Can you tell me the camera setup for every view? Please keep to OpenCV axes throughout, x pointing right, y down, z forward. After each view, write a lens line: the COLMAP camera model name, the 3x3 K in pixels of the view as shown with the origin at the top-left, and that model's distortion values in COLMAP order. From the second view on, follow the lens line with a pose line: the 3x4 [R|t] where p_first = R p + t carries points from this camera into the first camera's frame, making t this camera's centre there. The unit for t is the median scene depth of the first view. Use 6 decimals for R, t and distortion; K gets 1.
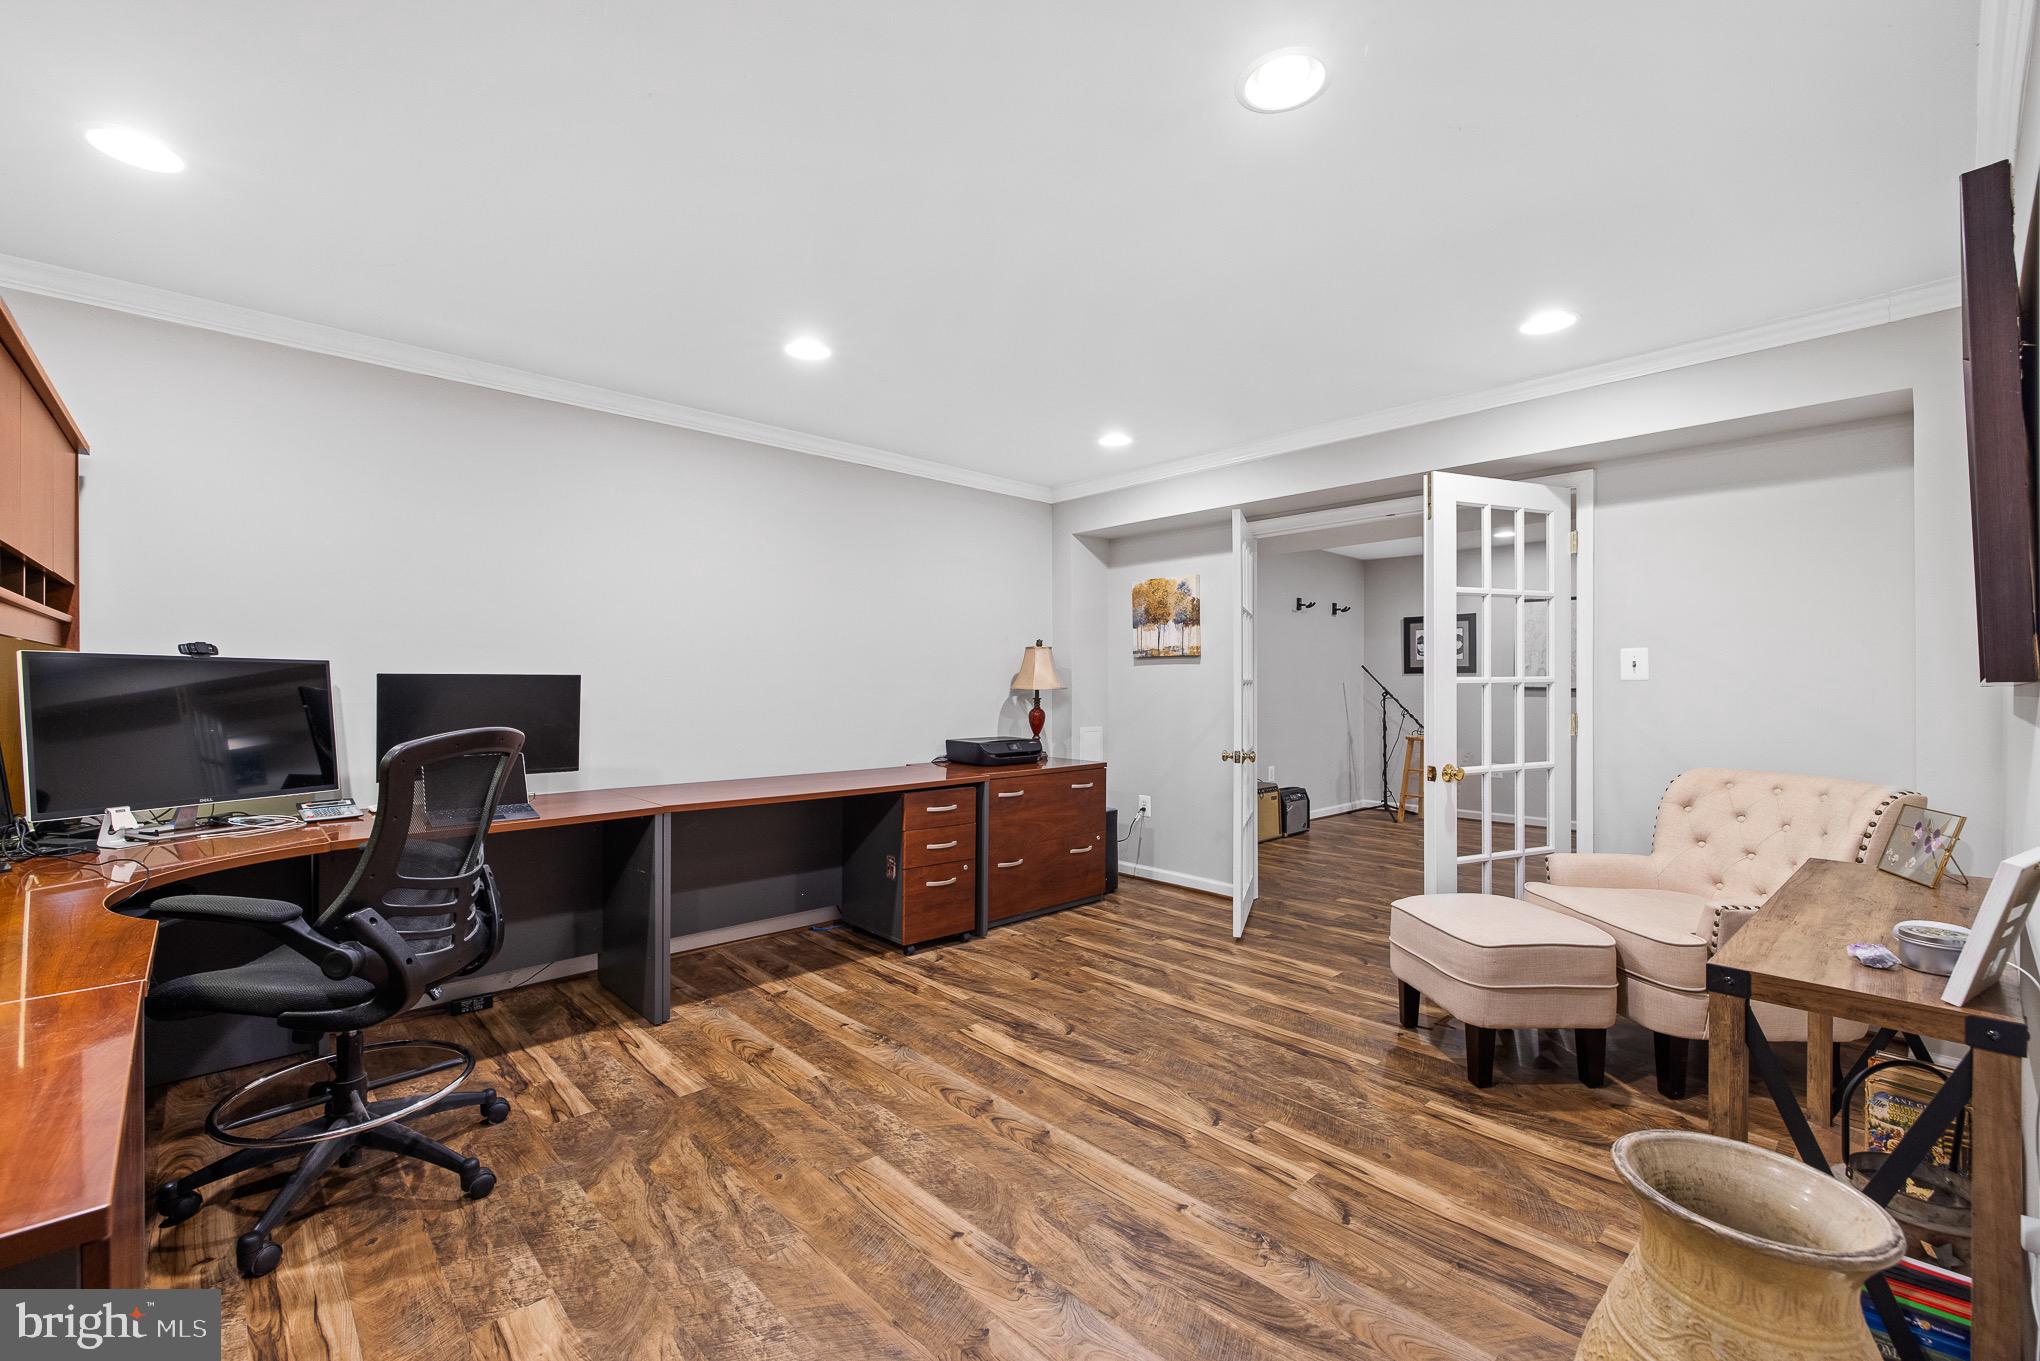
lens RADIAL K [[857.9, 0, 1032.2], [0, 857.9, 680.1], [0, 0, 1]] dist [0.001944, -0.001502]
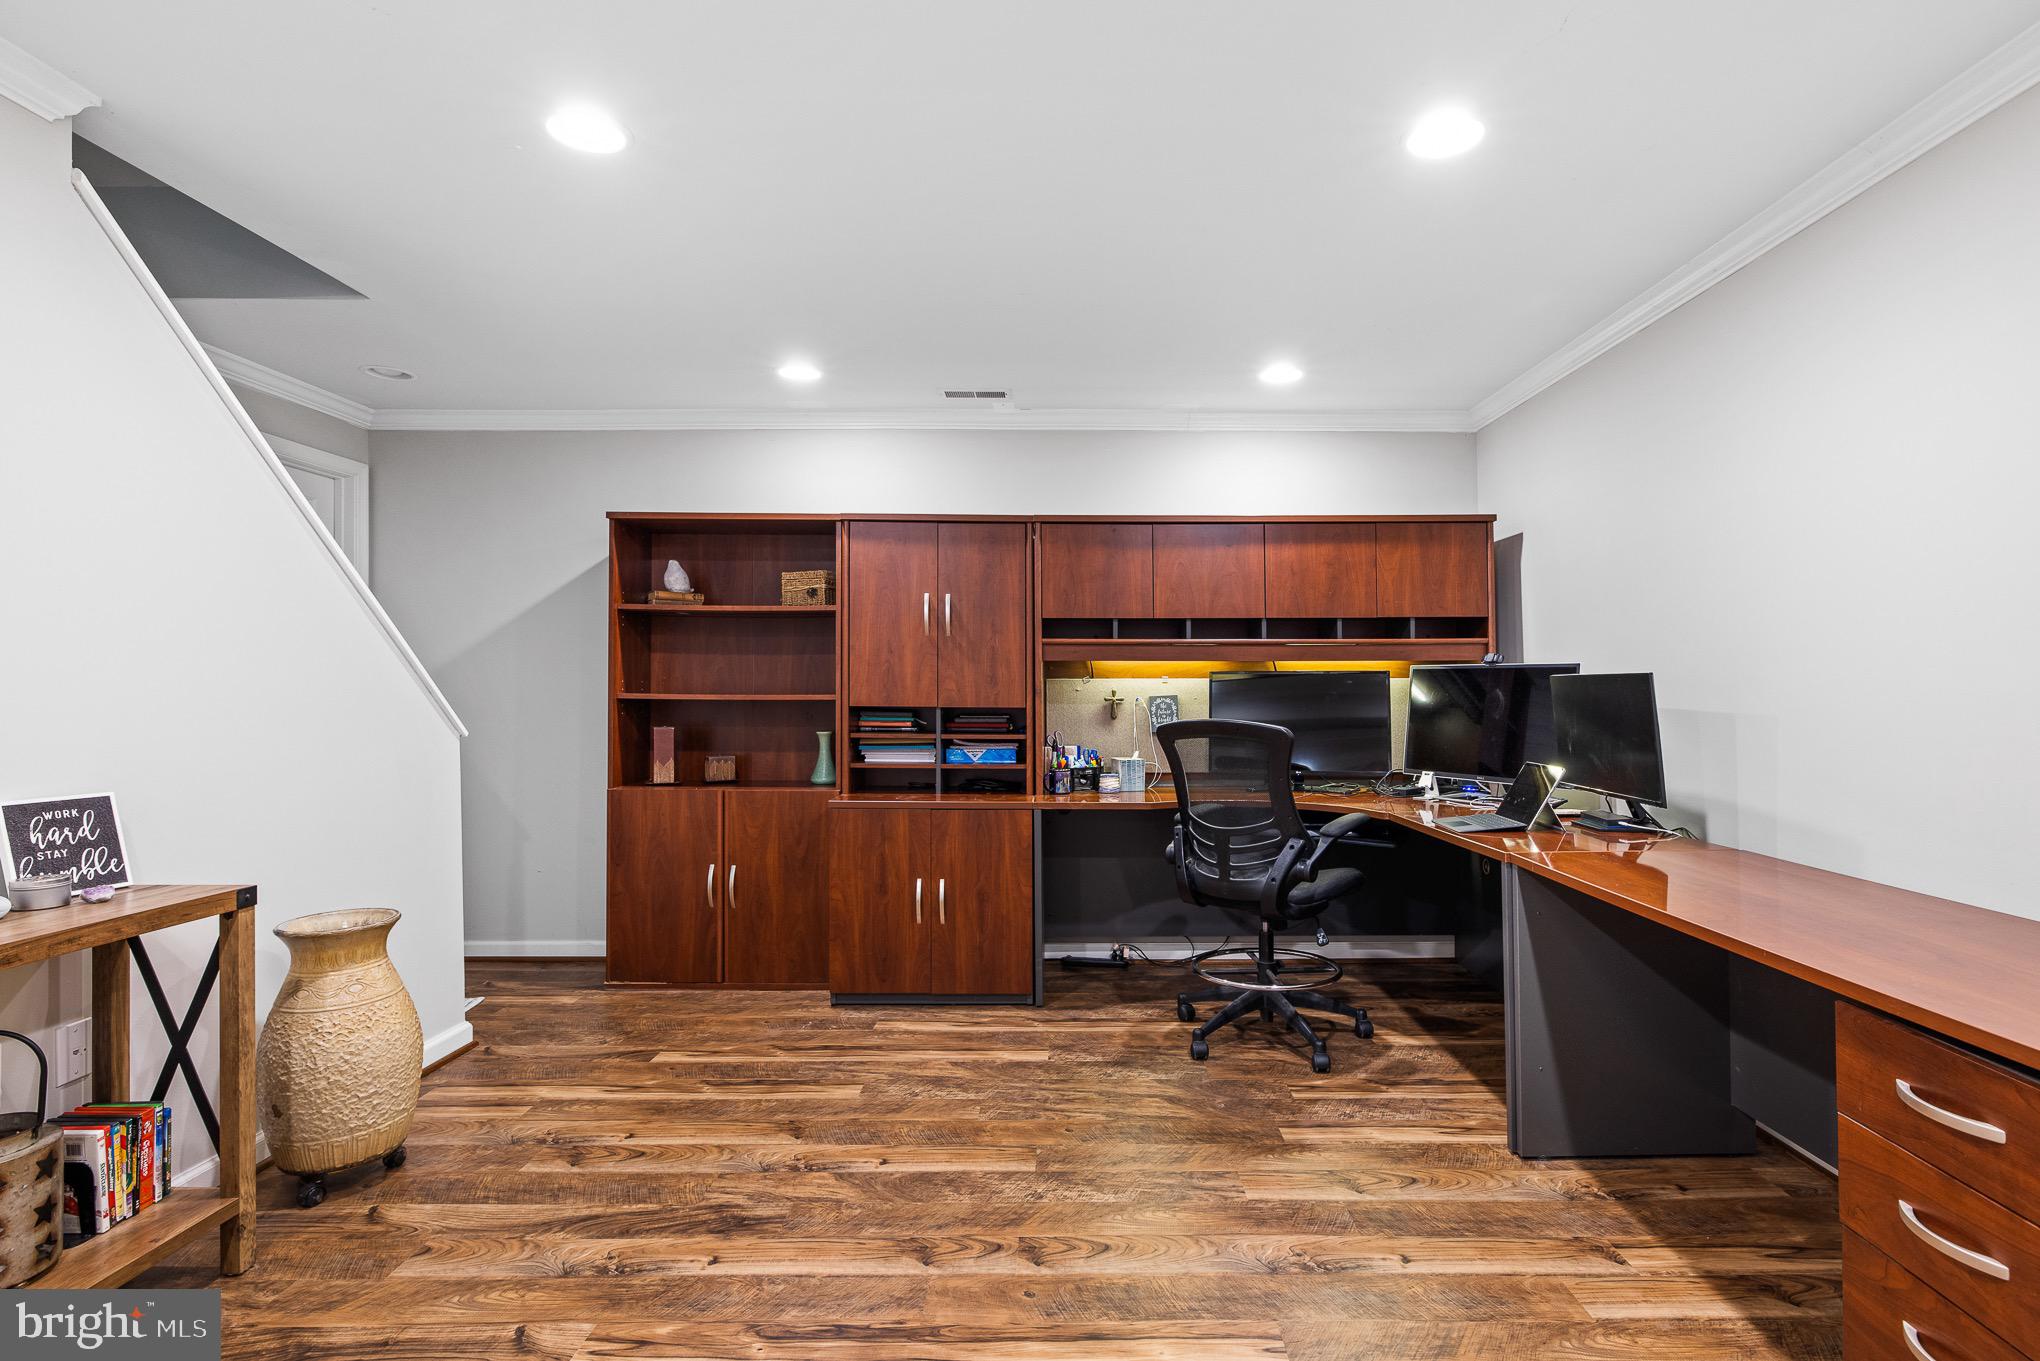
lens RADIAL K [[957.5, 0, 1017.8], [0, 957.5, 694.9], [0, 0, 1]] dist [-0.010240, 0.002935]
pose [[-0.707635, 0.003130, -0.706571, 0.605140], [0.002129, 0.999995, 0.002297, 0.016022], [0.706575, 0.000121, -0.707638, 1.788312]]
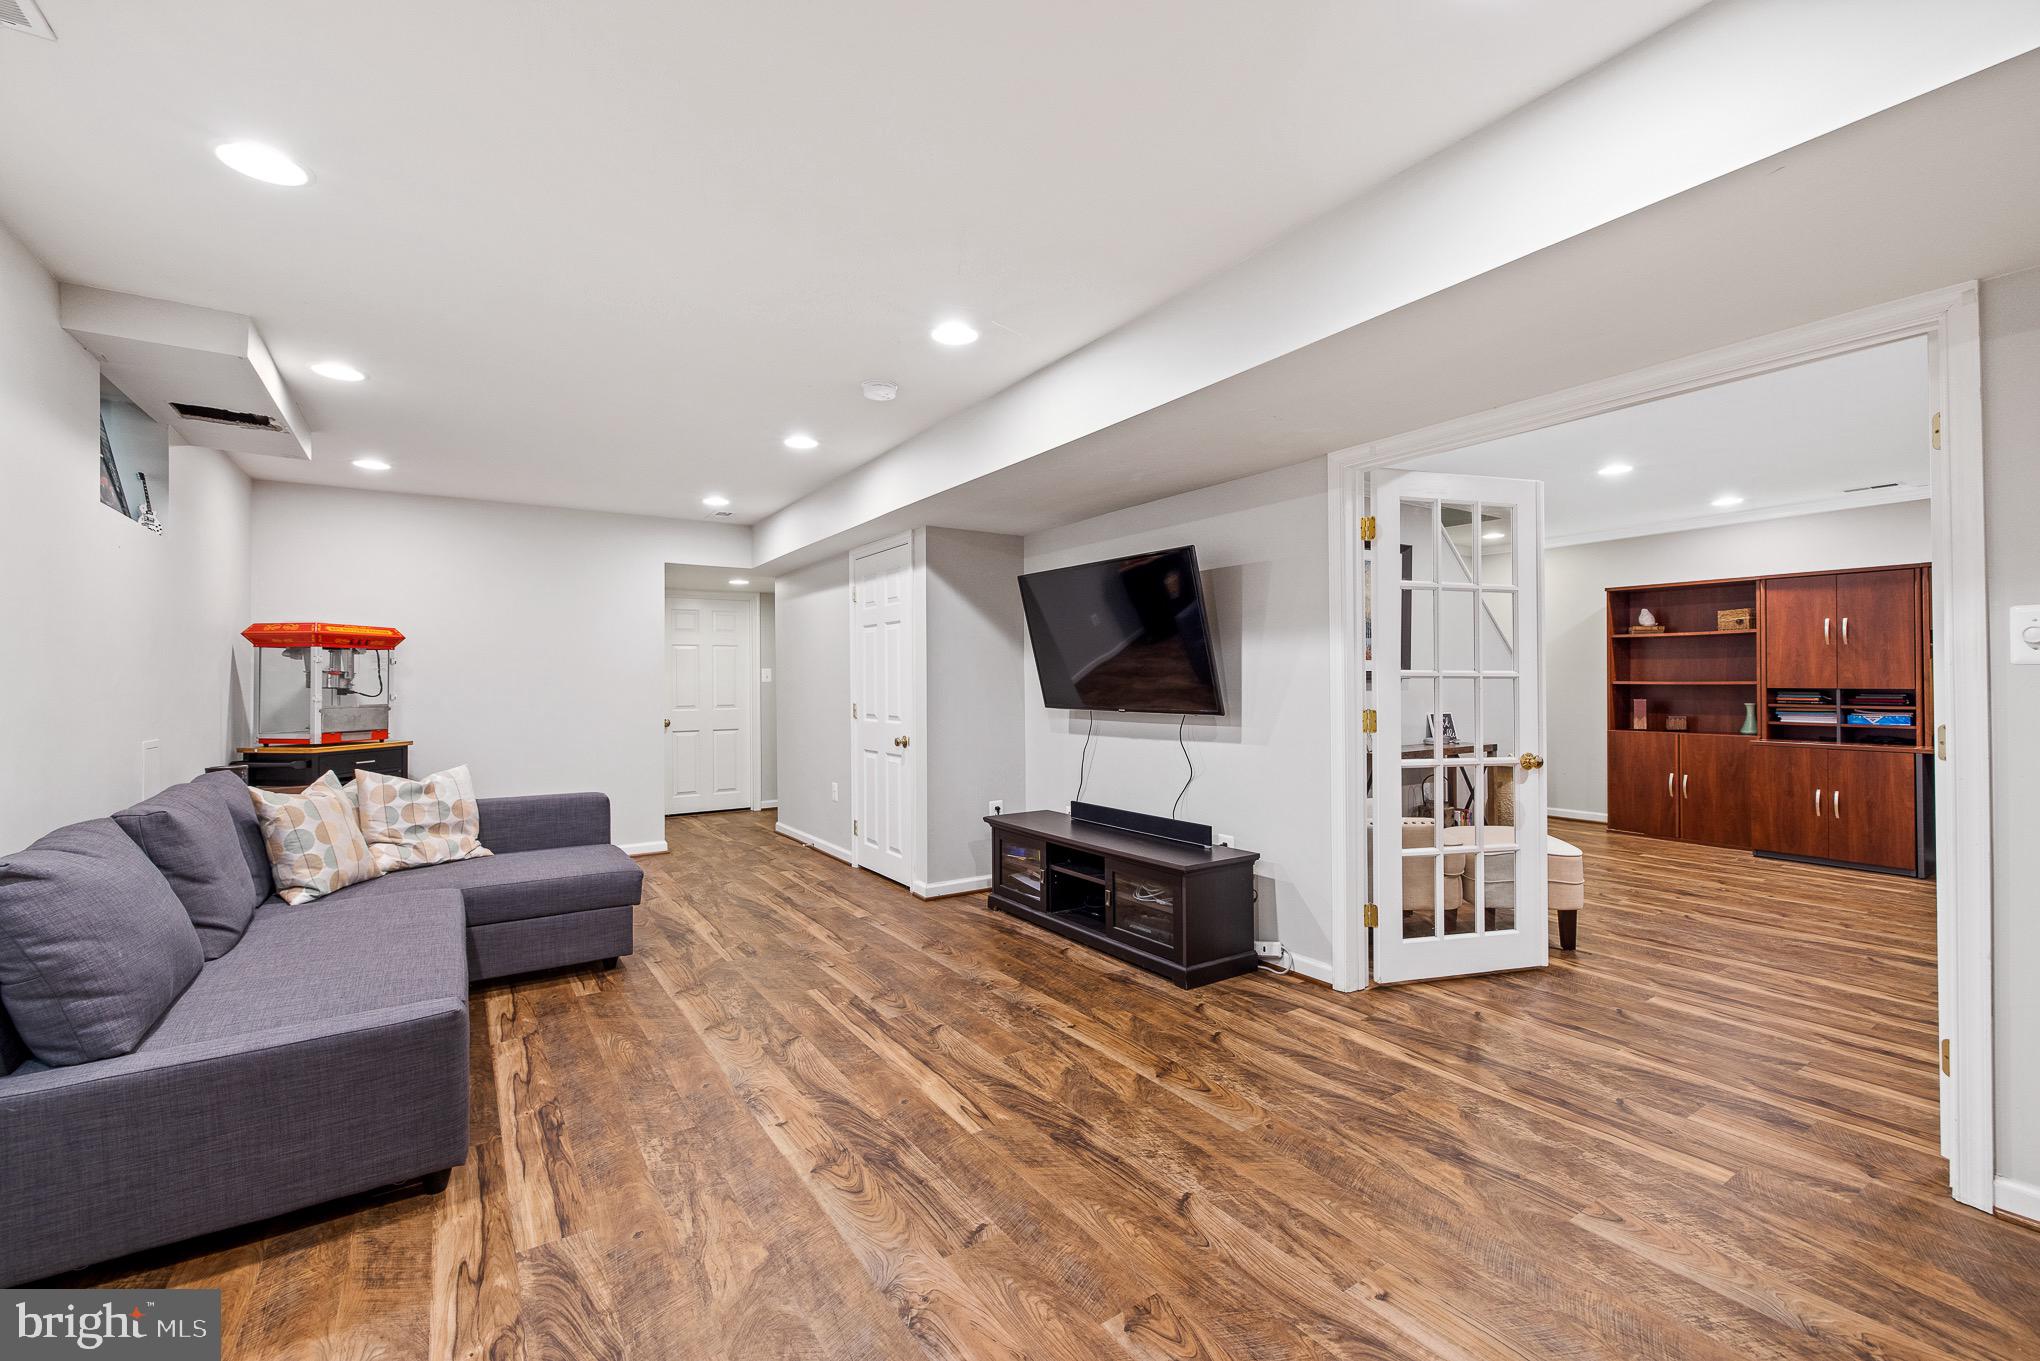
lens RADIAL K [[857.9, 0, 1026.3], [0, 857.9, 680.5], [0, 0, 1]] dist [0.001944, -0.001502]
pose [[-0.987093, 0.007961, 0.159951, 1.414906], [0.006691, 0.999942, -0.008476, 0.023499], [-0.160009, -0.007297, -0.987089, 3.299443]]
